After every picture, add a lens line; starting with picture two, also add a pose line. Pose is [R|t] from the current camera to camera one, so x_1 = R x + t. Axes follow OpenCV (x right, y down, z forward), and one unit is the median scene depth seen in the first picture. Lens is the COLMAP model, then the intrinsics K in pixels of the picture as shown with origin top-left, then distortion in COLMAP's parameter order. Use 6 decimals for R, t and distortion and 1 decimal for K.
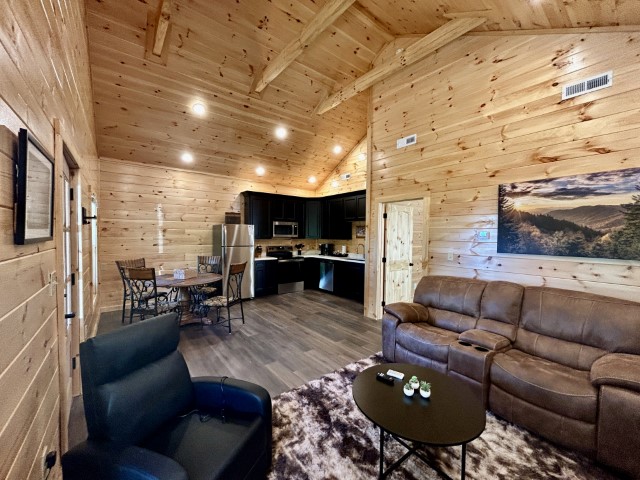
lens RADIAL K [[258.7, 0, 319.7], [0, 258.7, 239.3], [0, 0, 1]] dist [-0.000207, 0.000470]
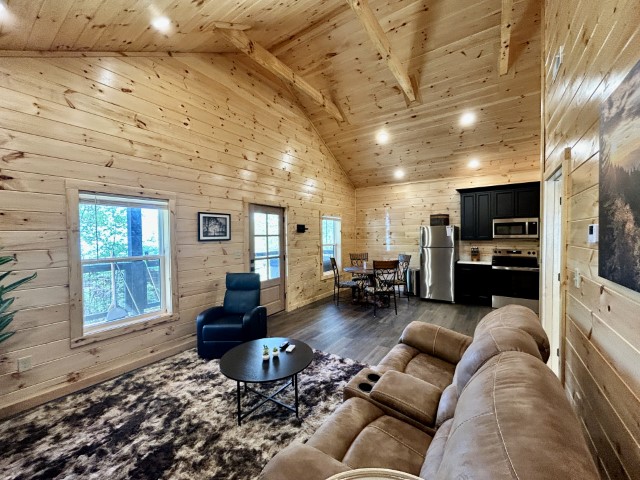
lens RADIAL K [[258.7, 0, 319.7], [0, 258.7, 239.3], [0, 0, 1]] dist [-0.000207, 0.000470]
pose [[0.301565, 0.001614, -0.953444, 0.862124], [-0.005211, 0.999986, 0.000044, -0.003600], [0.953432, 0.004955, 0.301569, 0.424262]]
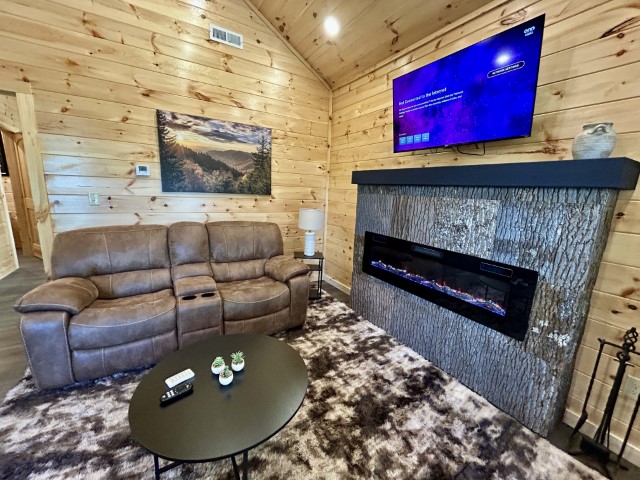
lens RADIAL K [[258.7, 0, 319.7], [0, 258.7, 239.3], [0, 0, 1]] dist [-0.000207, 0.000470]
pose [[0.114749, -0.194367, 0.974194, -0.132818], [-0.022195, 0.979925, 0.198125, 0.022343], [-0.993147, -0.044356, 0.108131, 0.333847]]
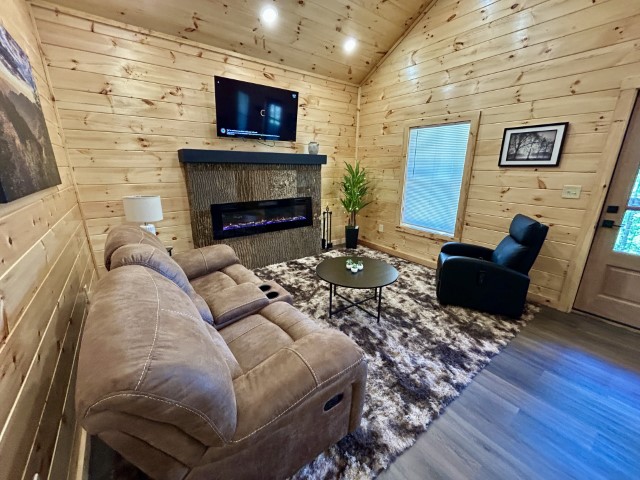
lens RADIAL K [[258.7, 0, 319.7], [0, 258.7, 239.3], [0, 0, 1]] dist [-0.000207, 0.000470]
pose [[-0.999681, -0.022071, 0.012266, 0.281620], [-0.017501, 0.955806, 0.293476, -0.004290], [-0.018201, 0.293167, -0.955888, 1.196202]]
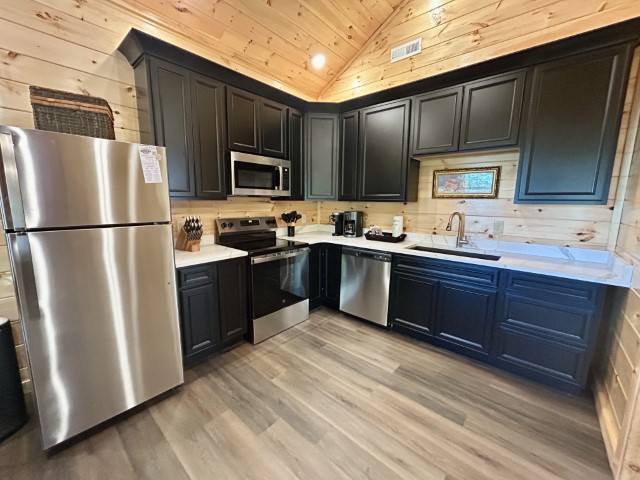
lens RADIAL K [[255.6, 0, 317.5], [0, 255.6, 239.1], [0, 0, 1]] dist [-0.000272, -0.000005]
pose [[0.982073, -0.026210, 0.186672, -0.251194], [0.000867, 0.990904, 0.134571, 0.010178], [-0.188501, -0.131997, 0.973162, 1.180003]]
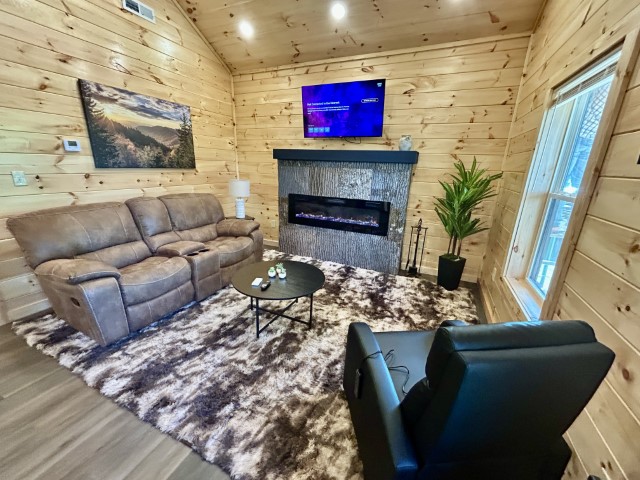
lens RADIAL K [[258.7, 0, 319.7], [0, 258.7, 239.3], [0, 0, 1]] dist [-0.000207, 0.000470]
pose [[-0.463705, -0.270290, 0.843754, -0.404955], [-0.020375, 0.955331, 0.294835, 0.008333], [-0.885755, 0.119525, -0.448499, 0.697878]]
